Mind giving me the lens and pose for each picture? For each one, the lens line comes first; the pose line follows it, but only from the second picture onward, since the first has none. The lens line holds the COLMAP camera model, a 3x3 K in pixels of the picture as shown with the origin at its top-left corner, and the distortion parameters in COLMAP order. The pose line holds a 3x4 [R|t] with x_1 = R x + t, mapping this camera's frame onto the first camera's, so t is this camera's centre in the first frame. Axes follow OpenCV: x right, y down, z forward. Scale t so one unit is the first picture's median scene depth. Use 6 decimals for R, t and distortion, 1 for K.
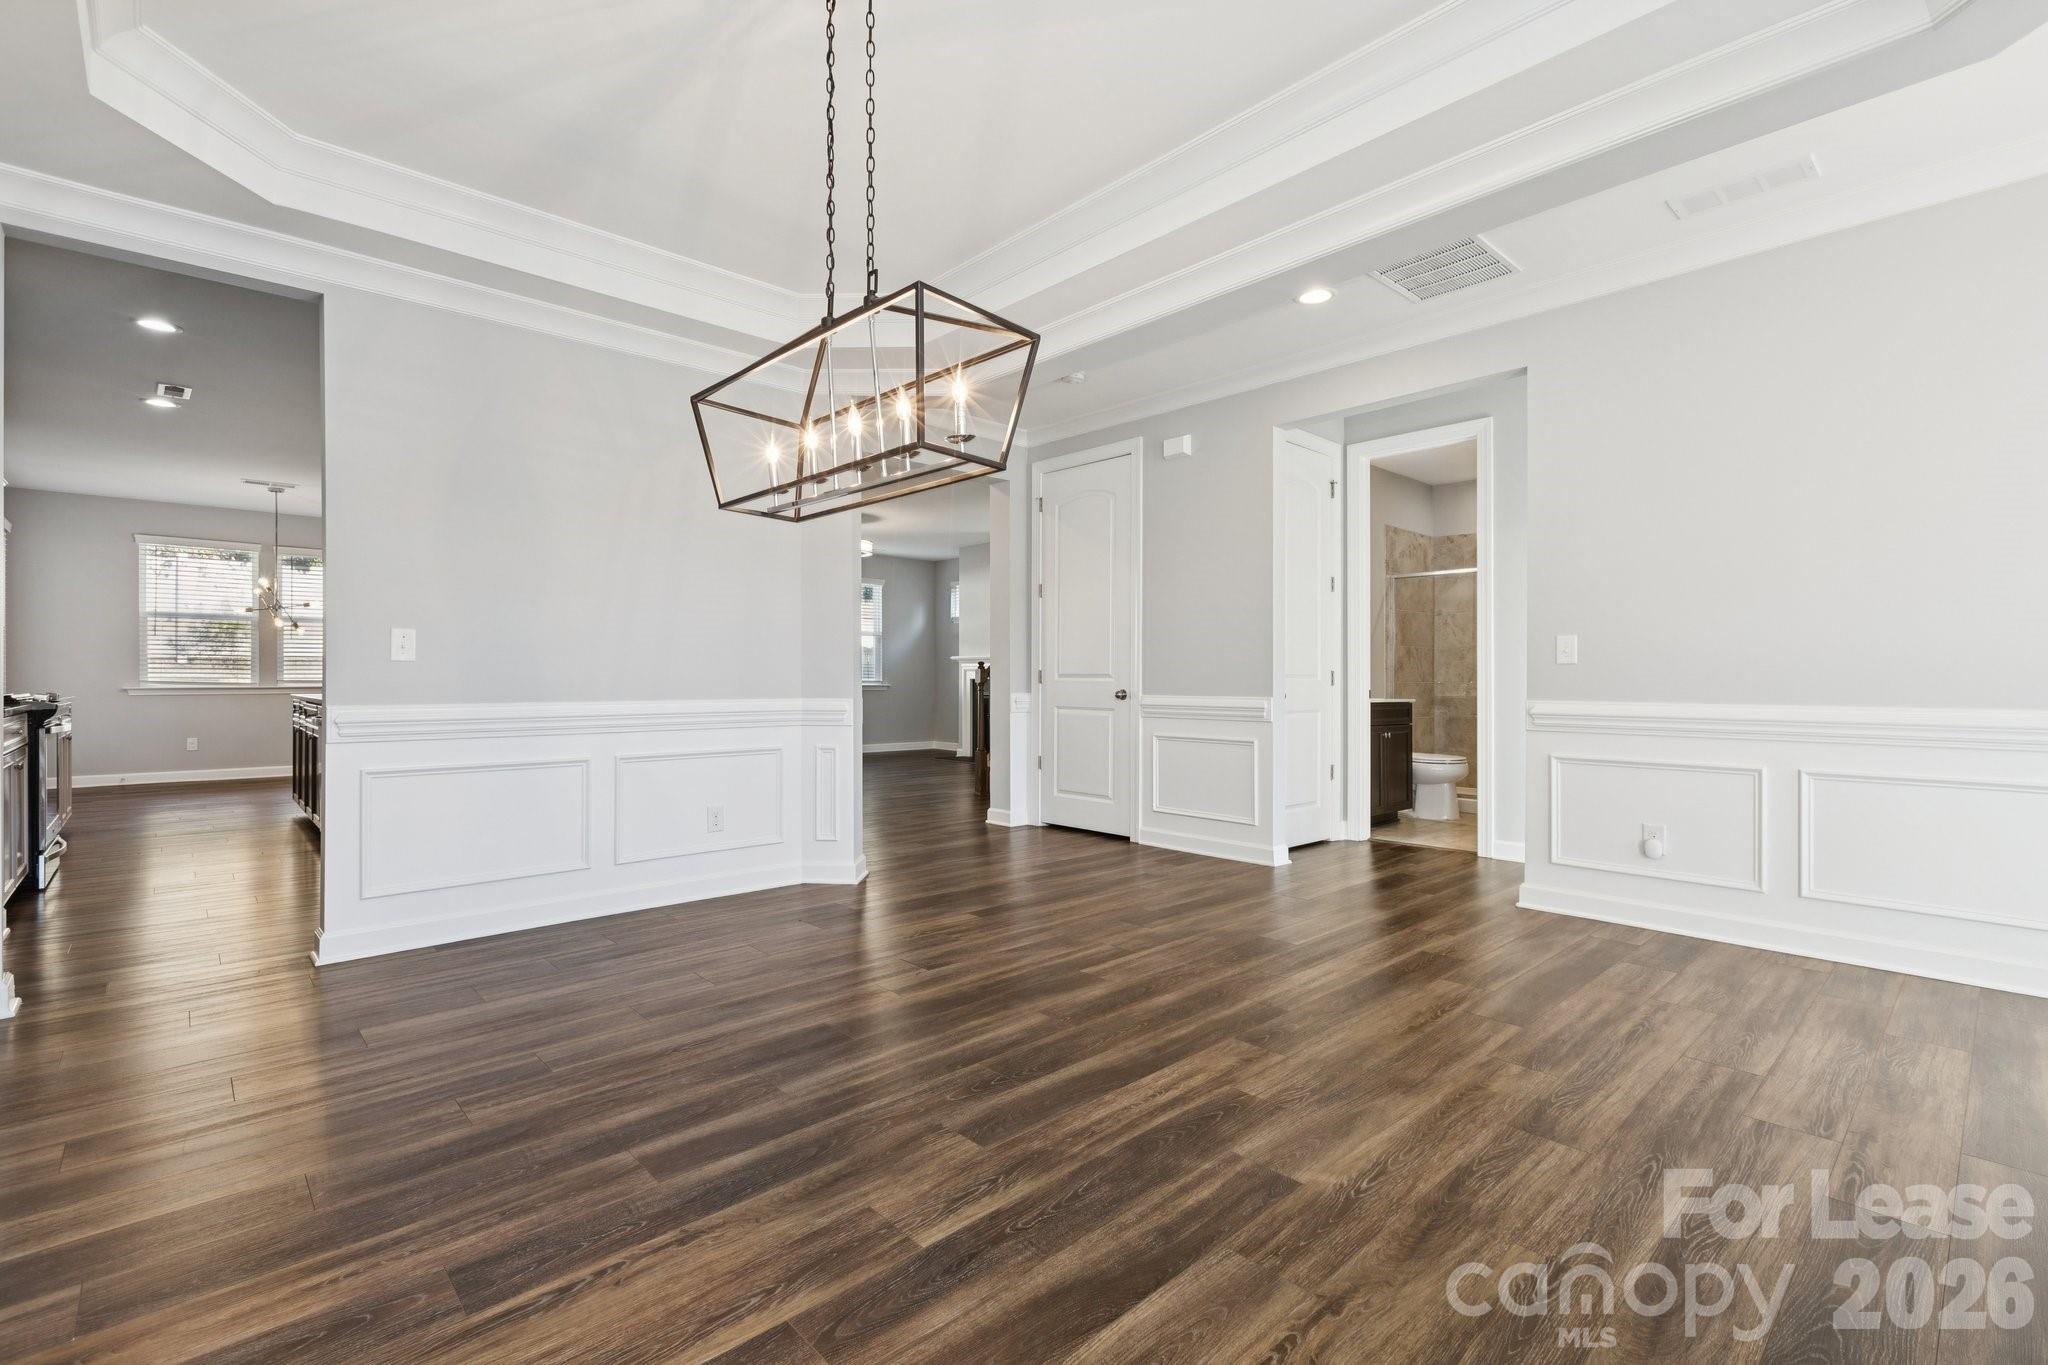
lens RADIAL K [[927.0, 0, 1024.5], [0, 927.0, 678.5], [0, 0, 1]] dist [0.000216, 0.000005]
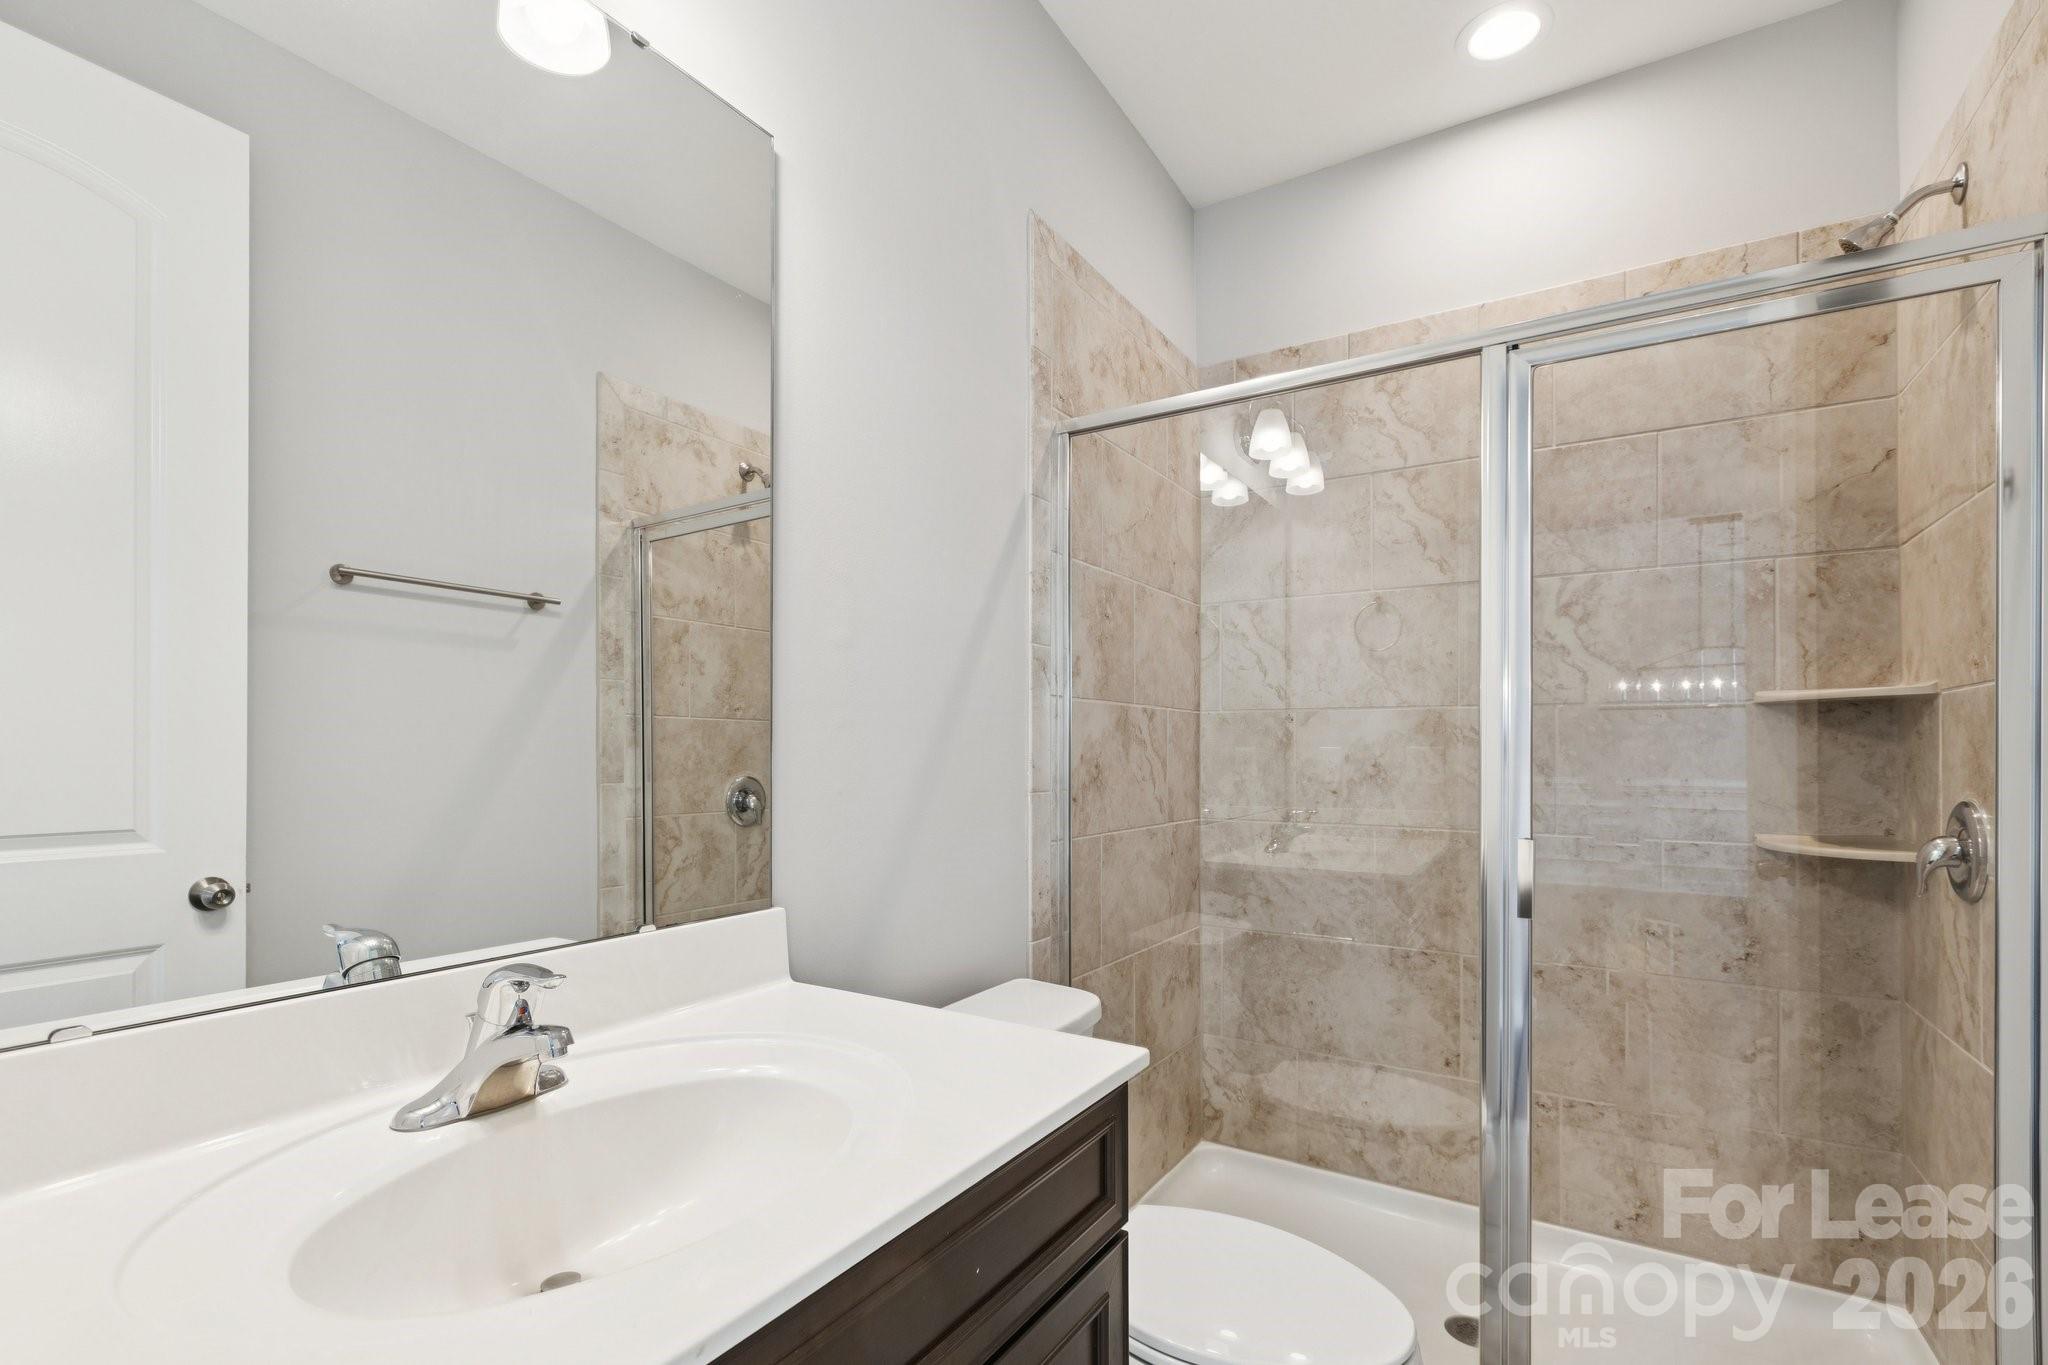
lens RADIAL K [[927.0, 0, 1012.2], [0, 927.0, 737.5], [0, 0, 1]] dist [0.000216, 0.000005]
pose [[0.967655, 0.001211, 0.252276, 0.302367], [-0.001505, 0.999998, 0.000975, -0.024112], [-0.252274, -0.001323, 0.967655, 0.715627]]
